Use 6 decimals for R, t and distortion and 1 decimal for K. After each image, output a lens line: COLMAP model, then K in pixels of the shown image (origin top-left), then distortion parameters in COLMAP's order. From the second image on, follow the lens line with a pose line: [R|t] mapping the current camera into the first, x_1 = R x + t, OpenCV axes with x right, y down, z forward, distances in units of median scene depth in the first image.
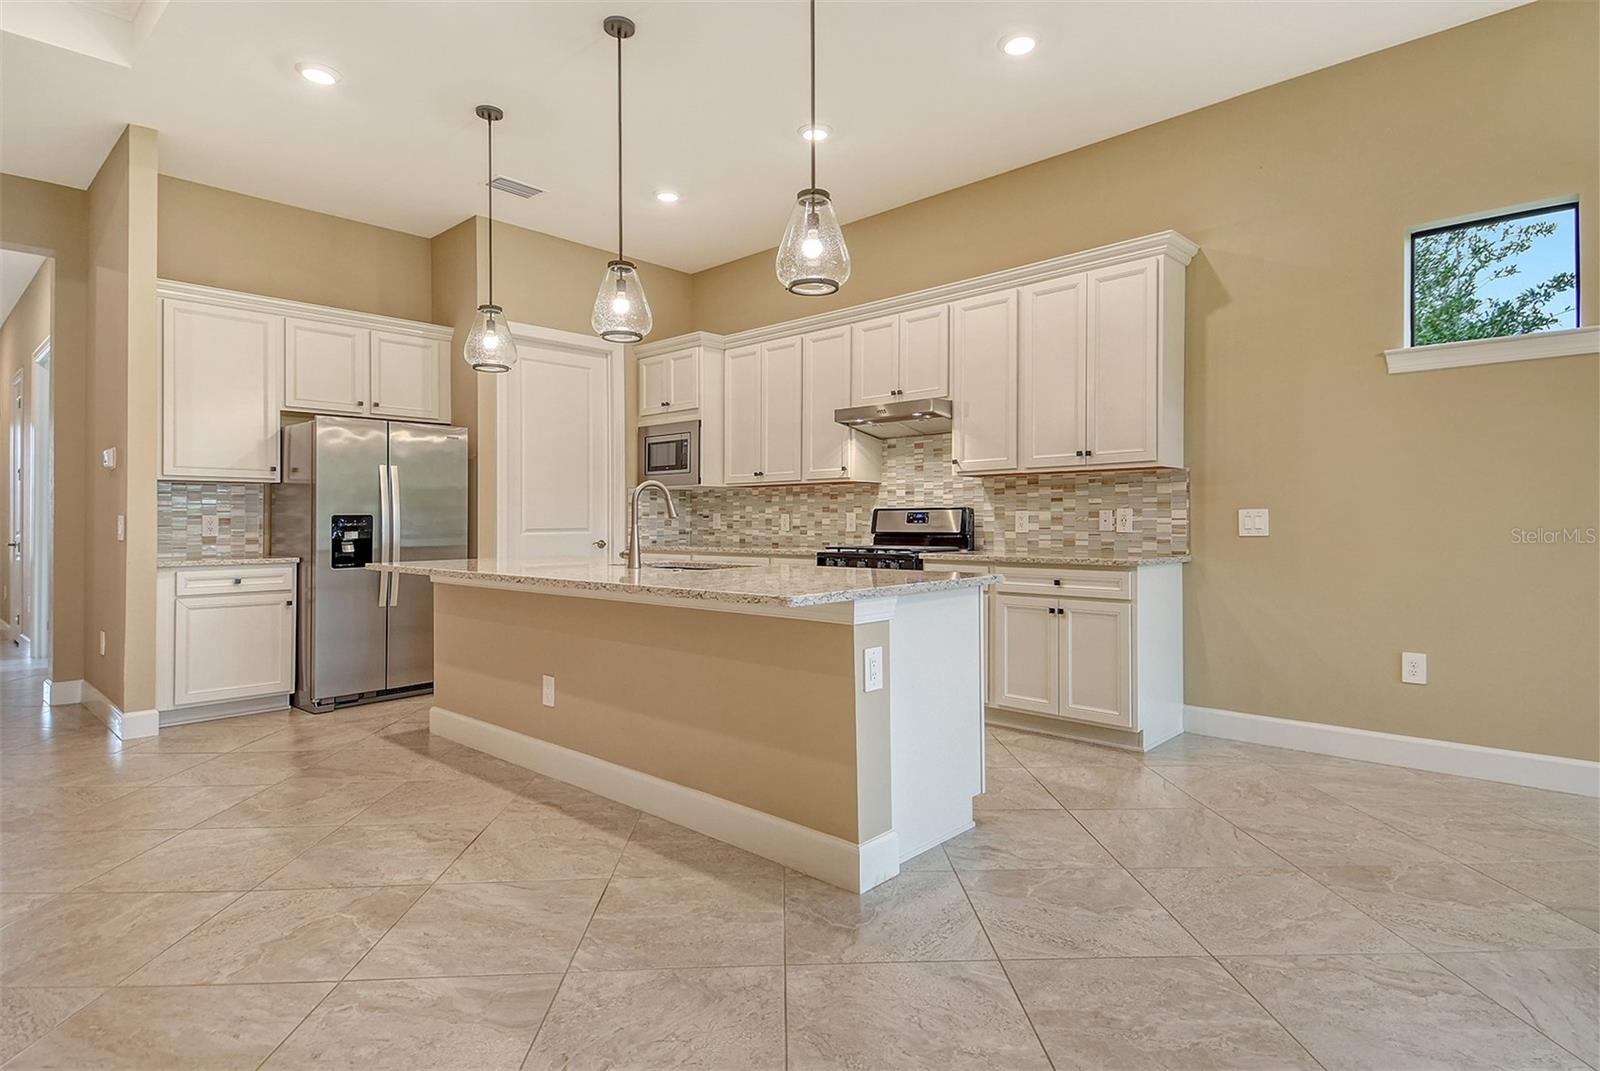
lens RADIAL K [[835.5, 0, 806.9], [0, 835.5, 517.4], [0, 0, 1]] dist [0.056535, -0.030763]
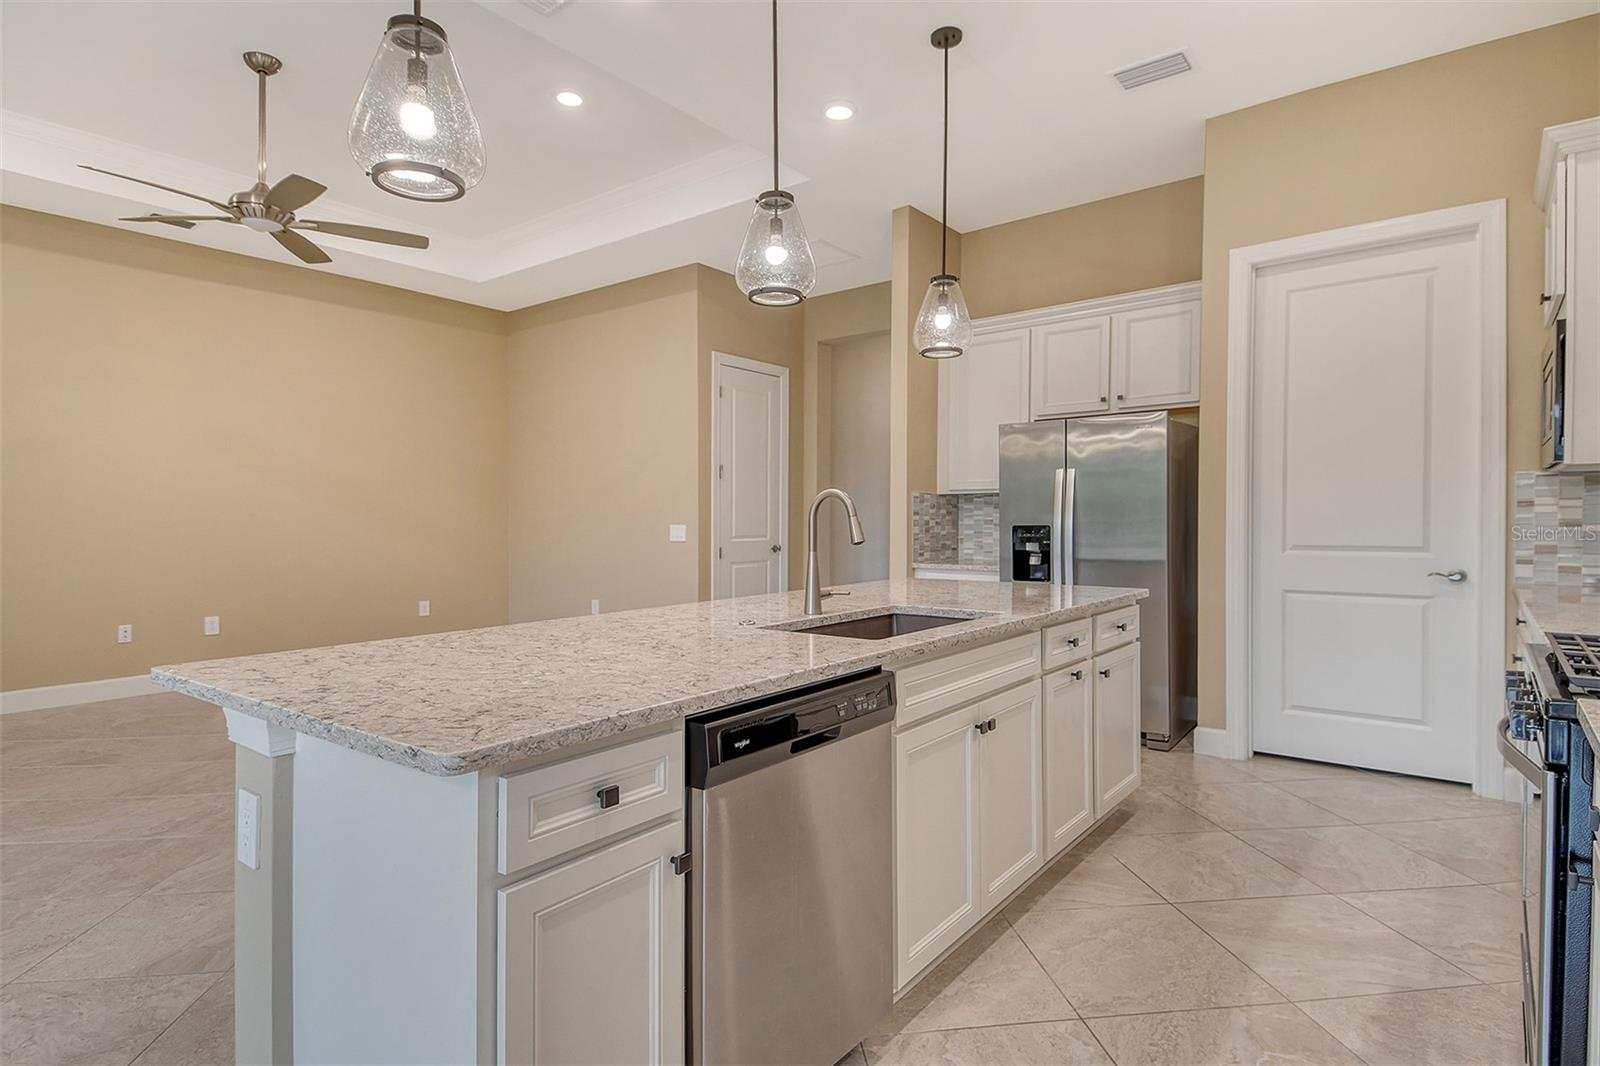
lens RADIAL K [[835.5, 0, 818.6], [0, 835.5, 519.4], [0, 0, 1]] dist [0.056535, -0.030763]
pose [[0.101240, 0.006222, -0.994843, 0.351967], [0.007279, 0.999949, 0.006995, -0.017080], [0.994835, -0.007950, 0.101189, 0.657856]]
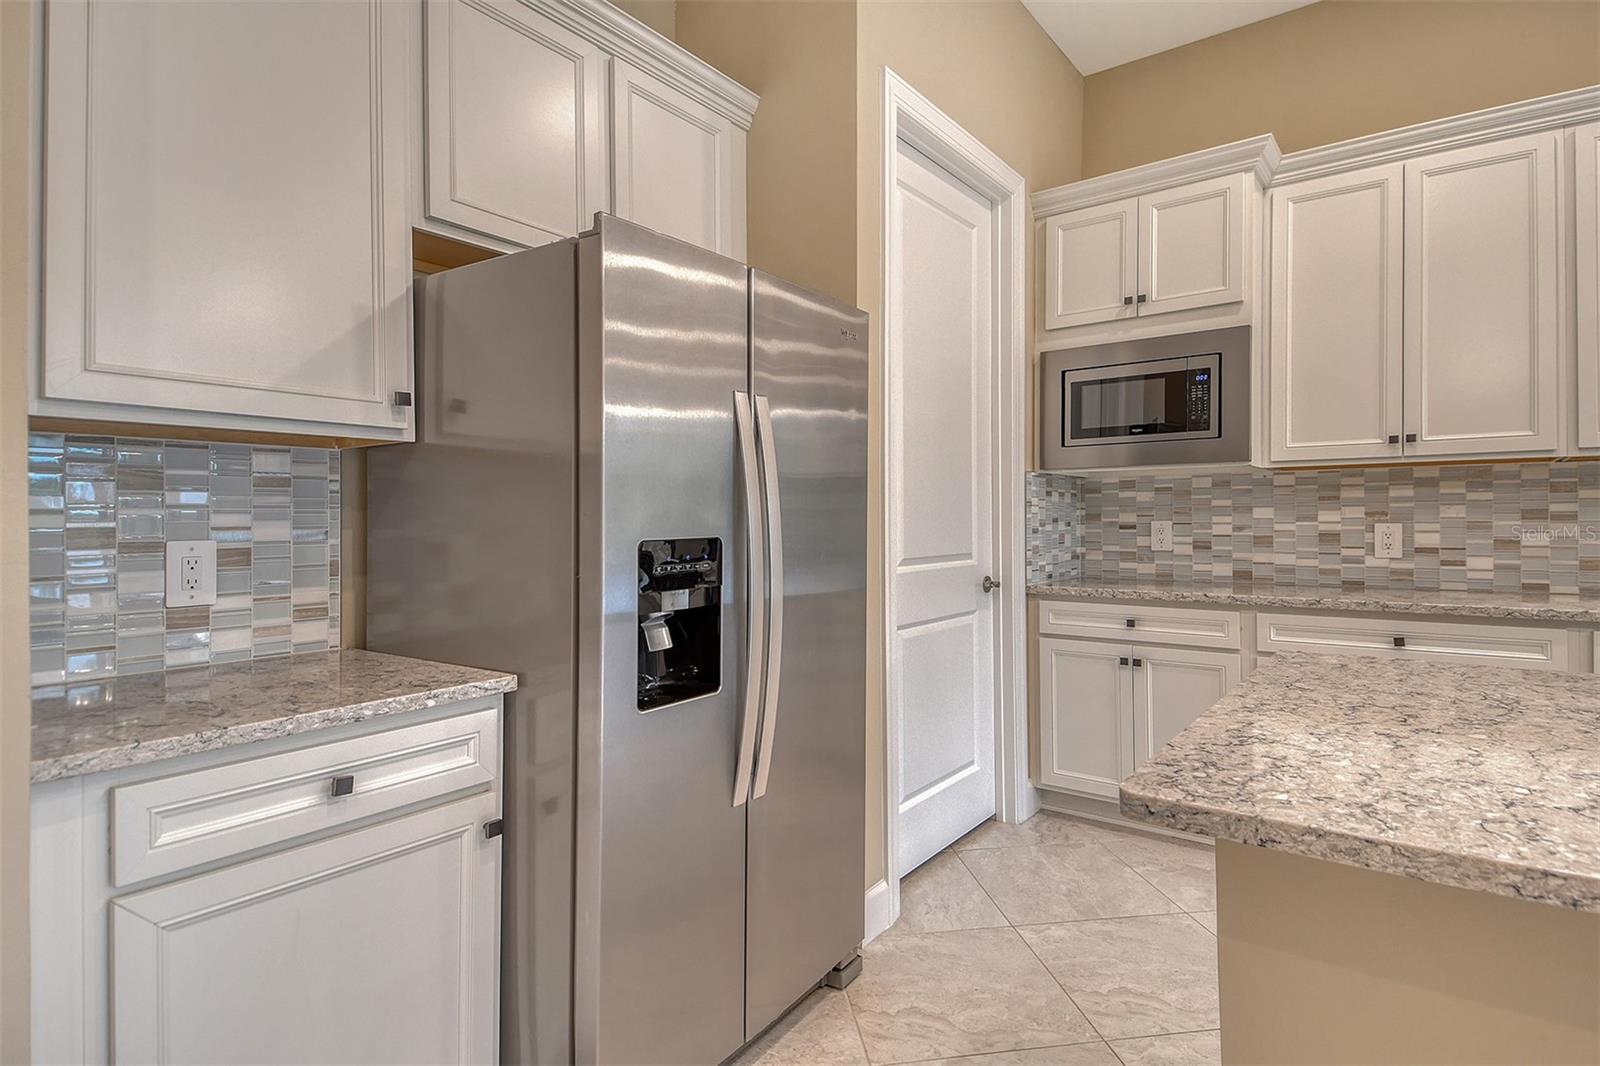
lens RADIAL K [[835.5, 0, 821.9], [0, 835.5, 521.2], [0, 0, 1]] dist [0.056535, -0.030763]
pose [[0.992327, -0.003217, 0.123596, -0.511469], [0.002415, 0.999975, 0.006635, -0.011482], [-0.123614, -0.006286, 0.992310, 0.660518]]
